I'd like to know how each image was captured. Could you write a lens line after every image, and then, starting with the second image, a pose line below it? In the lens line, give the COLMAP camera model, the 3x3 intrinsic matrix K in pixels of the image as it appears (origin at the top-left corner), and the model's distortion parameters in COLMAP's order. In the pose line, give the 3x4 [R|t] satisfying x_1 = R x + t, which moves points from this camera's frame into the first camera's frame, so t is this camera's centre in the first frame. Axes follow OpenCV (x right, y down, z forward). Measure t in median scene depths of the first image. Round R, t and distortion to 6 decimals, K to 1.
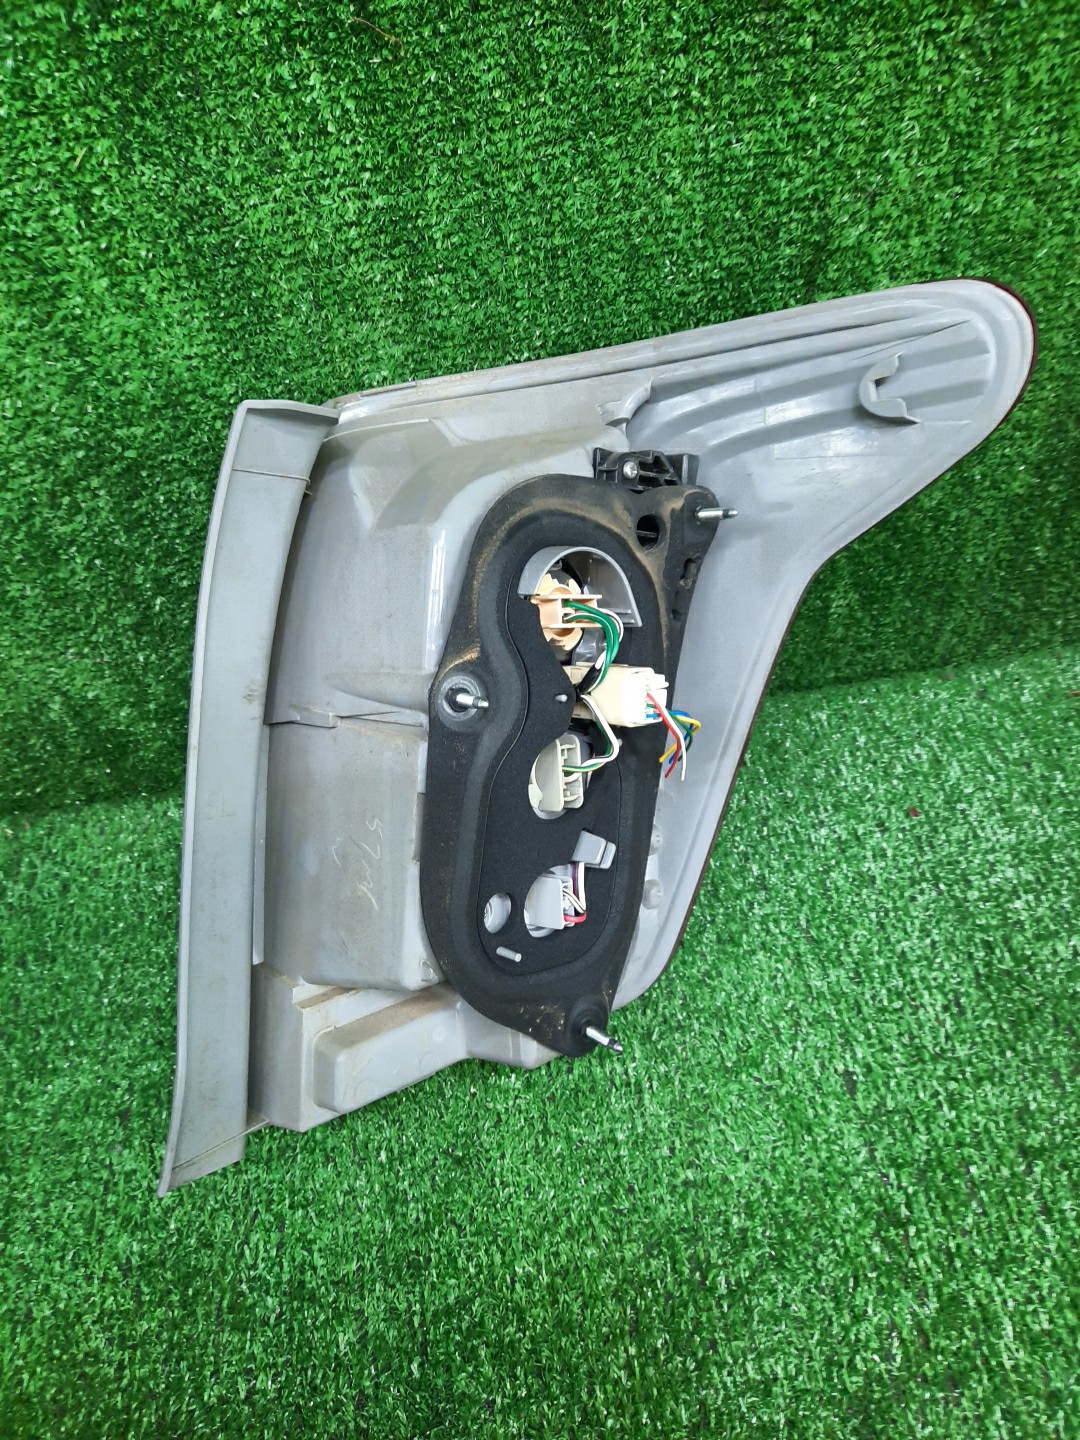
lens RADIAL K [[1019.0, 0, 453.9], [0, 1019.0, 737.9], [0, 0, 1]] dist [0.002729, 0.002015]
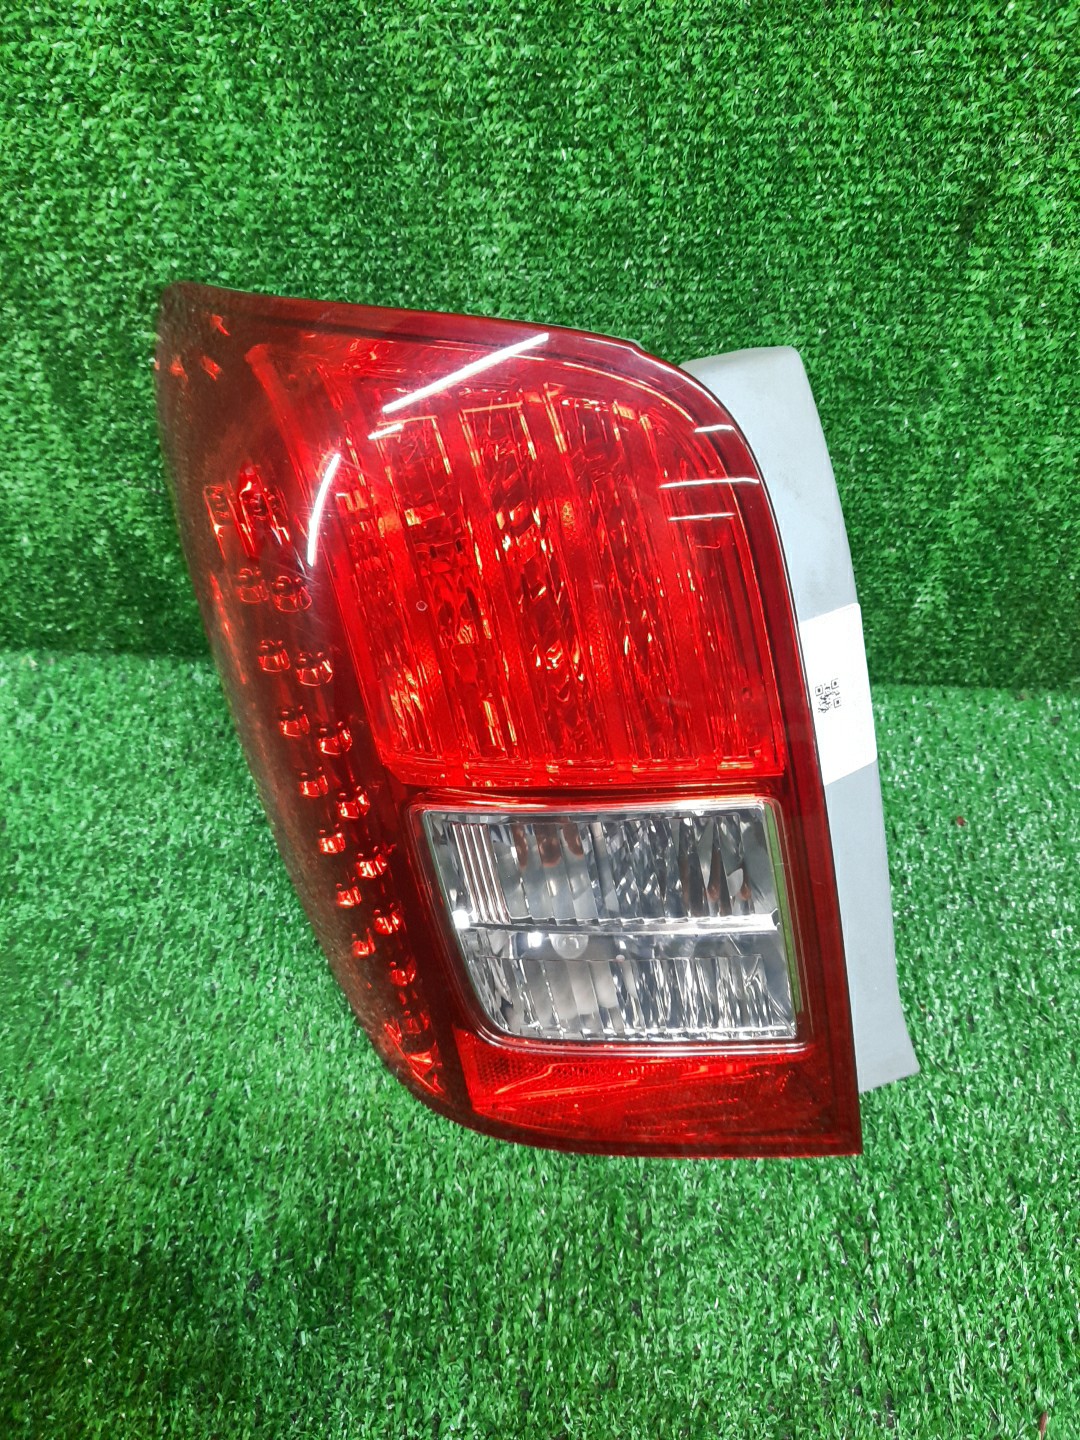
lens RADIAL K [[1010.8, 0, 452.5], [0, 1010.8, 712.6], [0, 0, 1]] dist [0.003317, -0.000544]
pose [[0.979407, 0.196584, -0.046001, 0.023564], [-0.196513, 0.980482, 0.006104, 0.082722], [0.046303, 0.003061, 0.998923, 0.066285]]
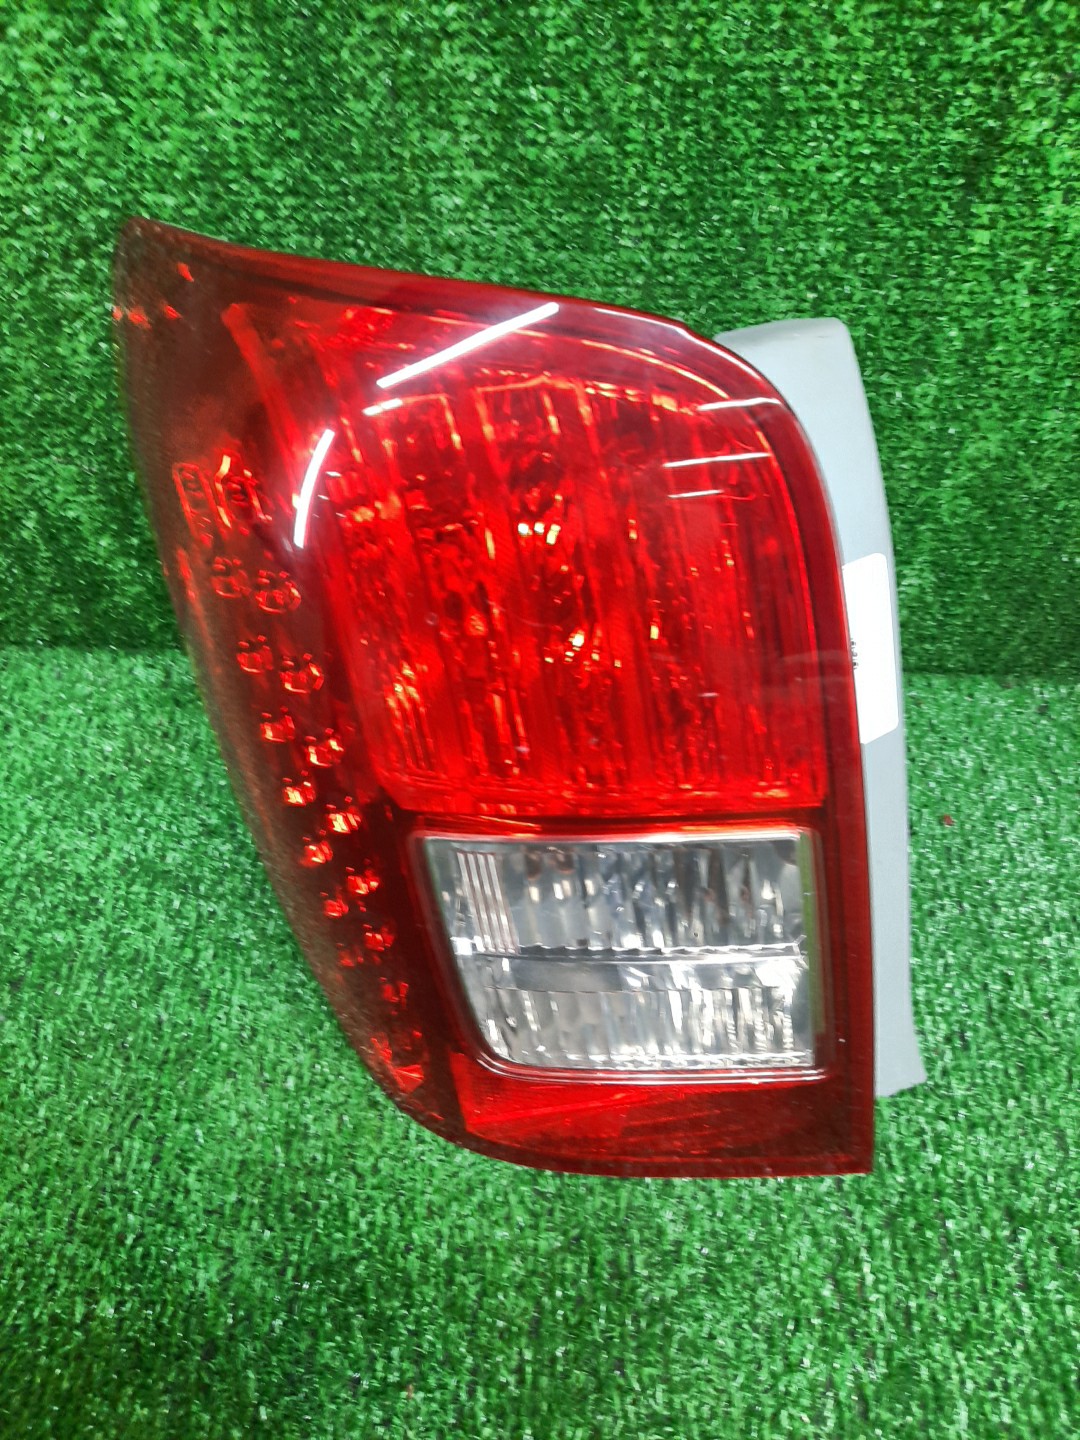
lens RADIAL K [[1019.0, 0, 453.9], [0, 1019.0, 737.9], [0, 0, 1]] dist [0.002729, 0.002015]
pose [[0.982356, 0.186998, 0.002995, 0.011579], [-0.186876, 0.980832, 0.055184, 0.045079], [0.007382, -0.054770, 0.998472, 0.143859]]
